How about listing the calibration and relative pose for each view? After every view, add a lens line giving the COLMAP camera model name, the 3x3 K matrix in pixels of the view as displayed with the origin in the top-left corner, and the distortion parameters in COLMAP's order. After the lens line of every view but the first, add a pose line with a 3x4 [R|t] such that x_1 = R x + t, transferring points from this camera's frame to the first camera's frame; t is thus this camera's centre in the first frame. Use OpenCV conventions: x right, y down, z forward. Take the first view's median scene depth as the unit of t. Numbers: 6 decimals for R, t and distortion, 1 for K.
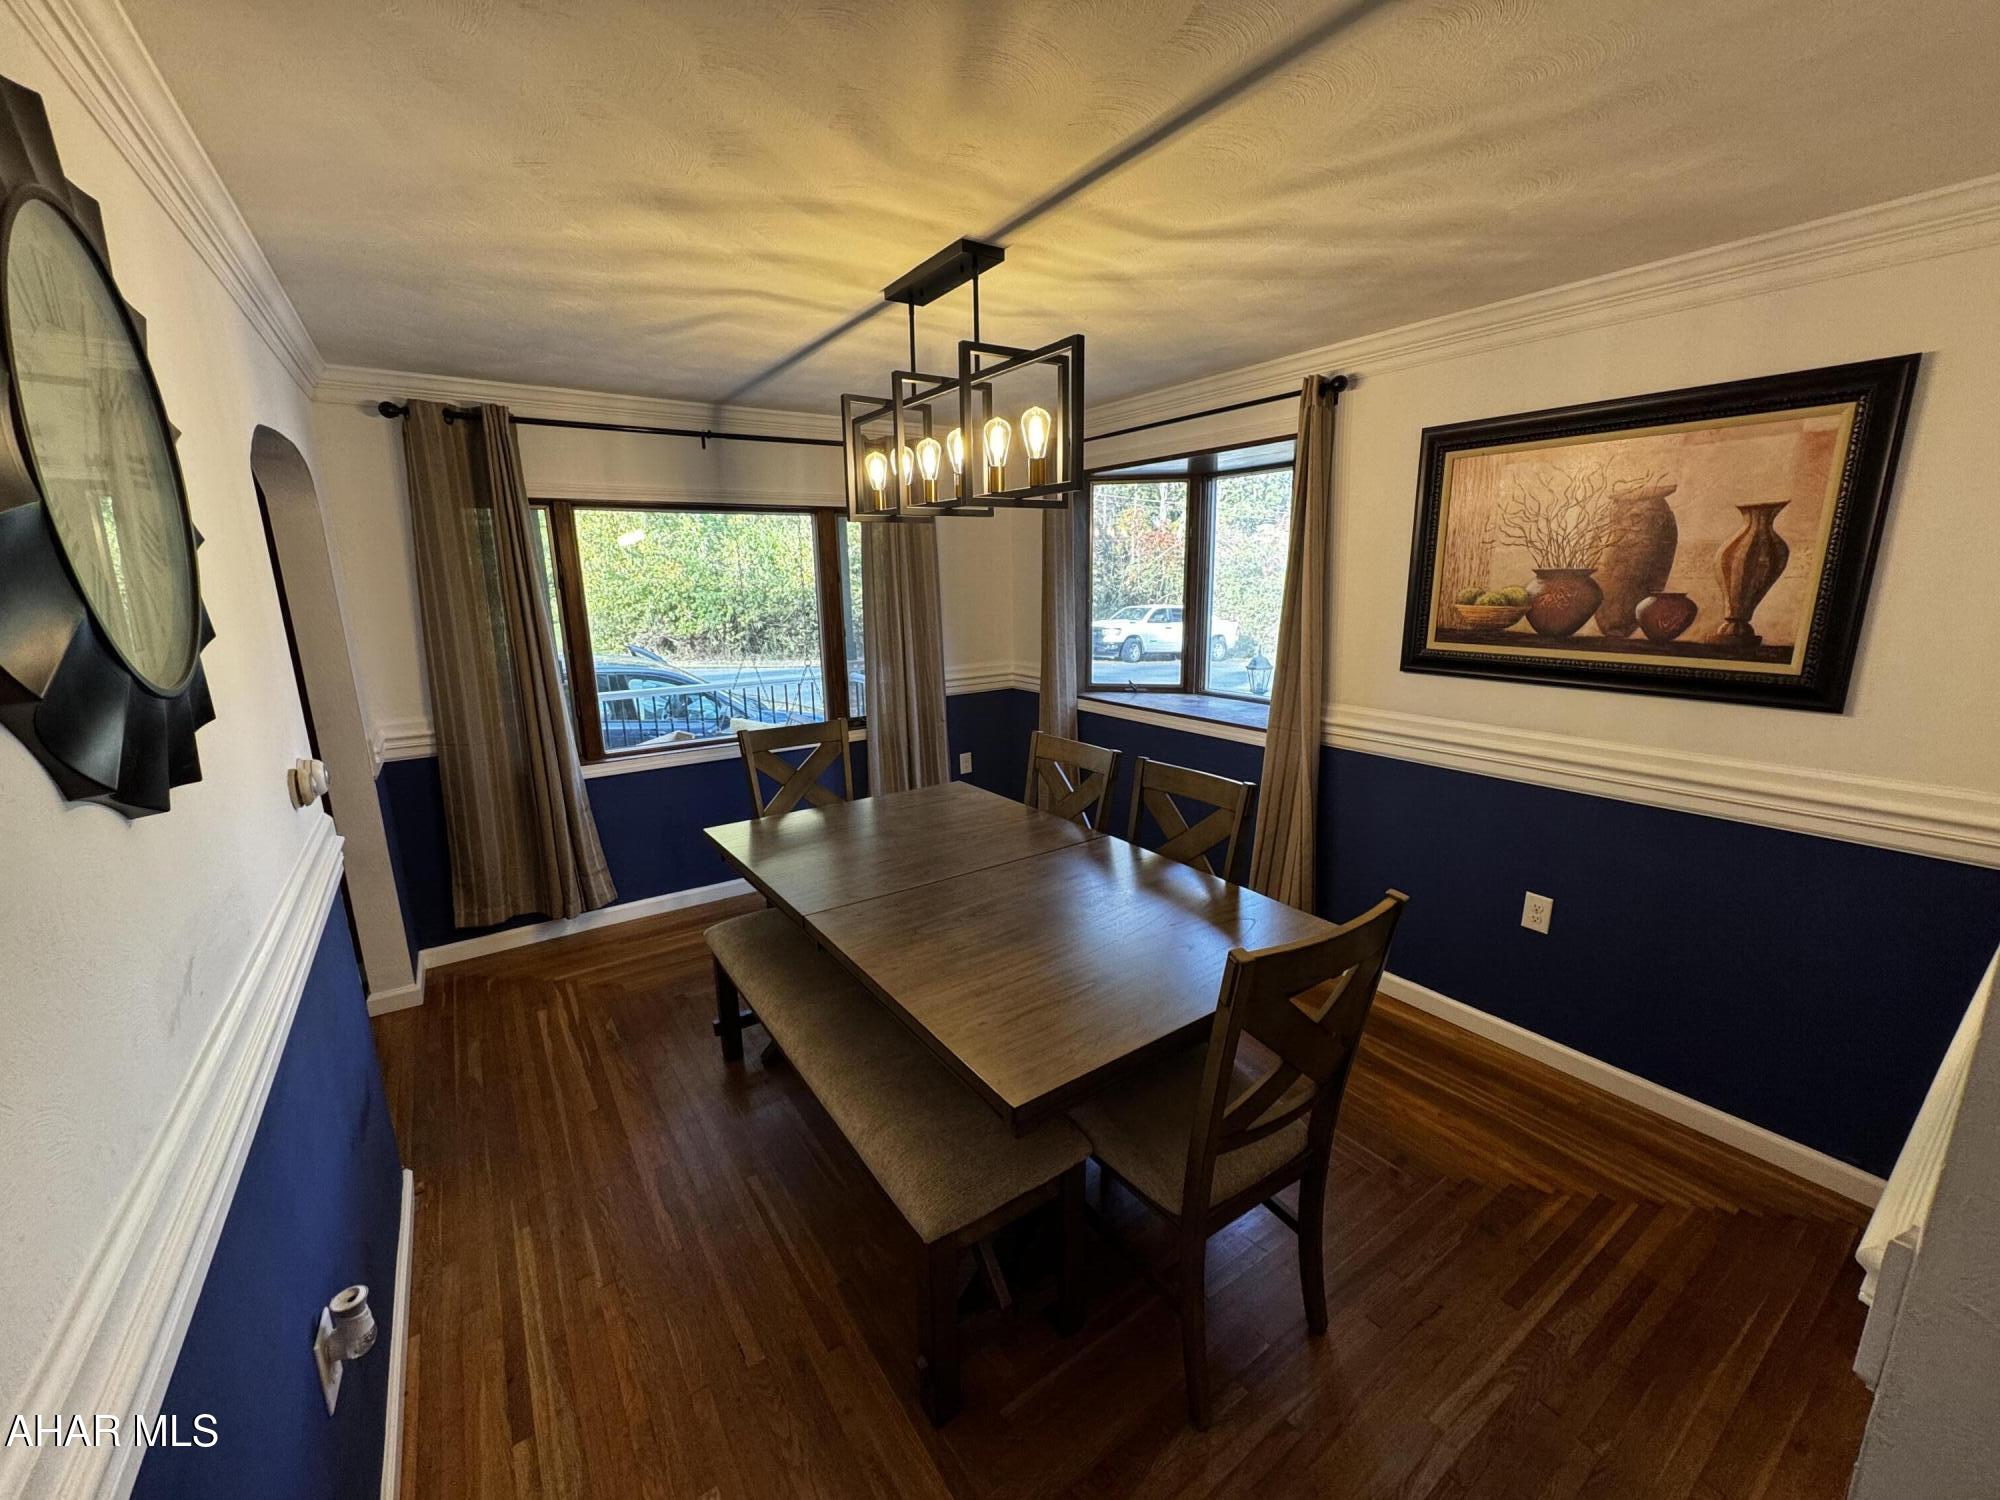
lens RADIAL K [[793.6, 0, 1000.0], [0, 793.6, 750.0], [0, 0, 1]] dist [-0.003464, -0.000523]
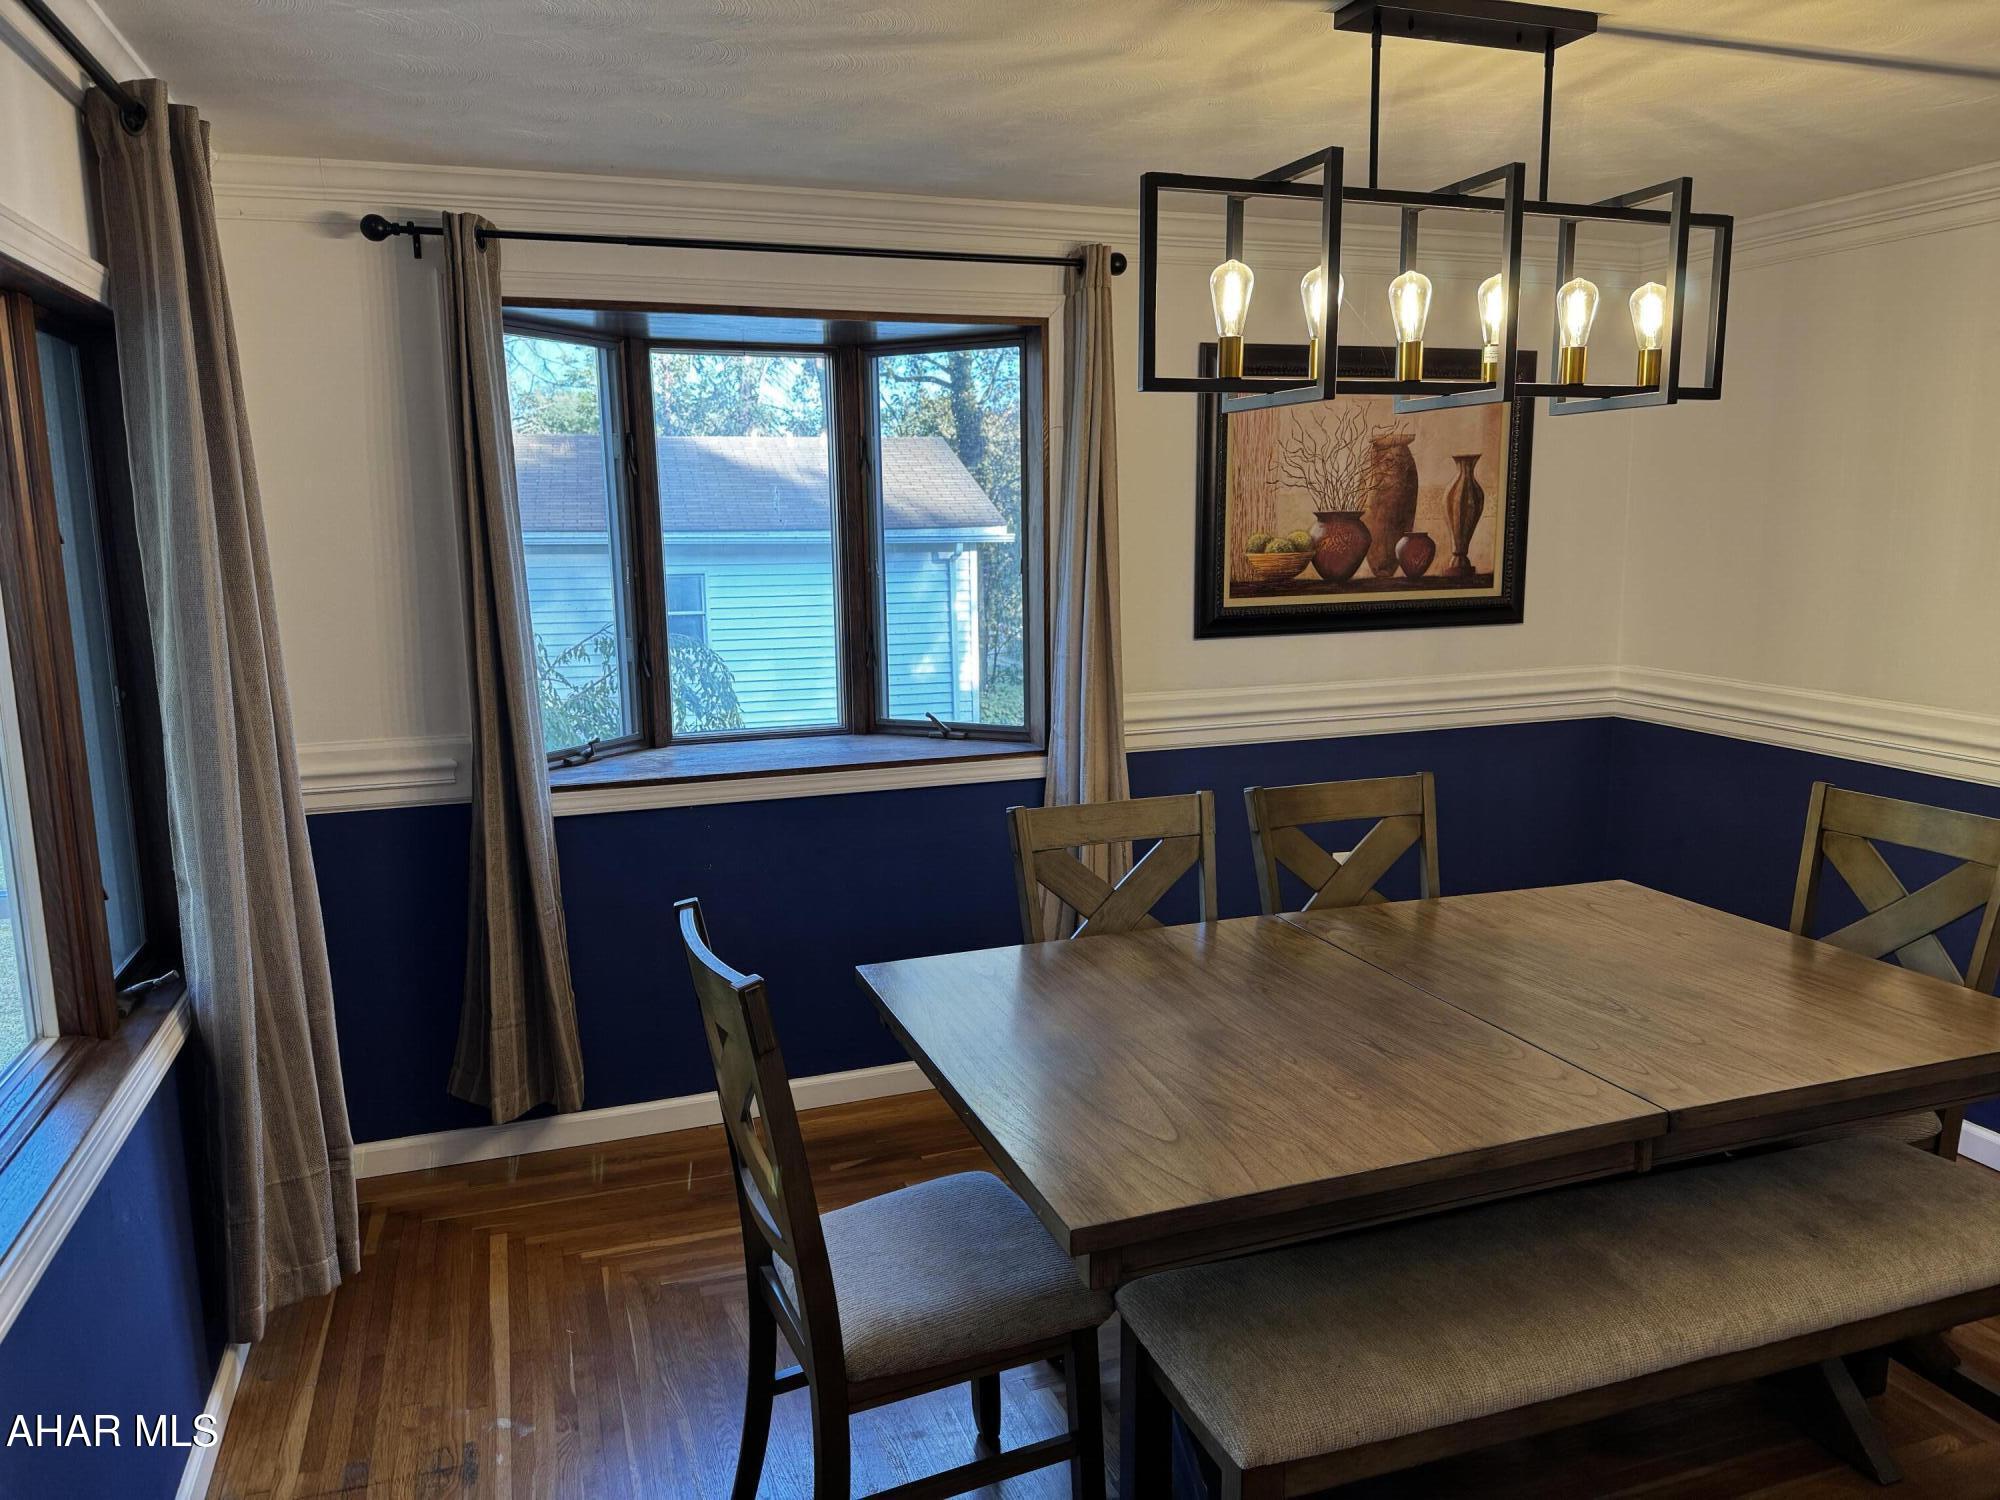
lens RADIAL K [[1416.8, 0, 1000.0], [0, 1416.8, 750.0], [0, 0, 1]] dist [0.086433, -0.000294]
pose [[0.260253, -0.148570, 0.954042, -1.146995], [0.220606, 0.971104, 0.091048, -0.202022], [-0.940001, 0.186772, 0.285508, 0.975531]]
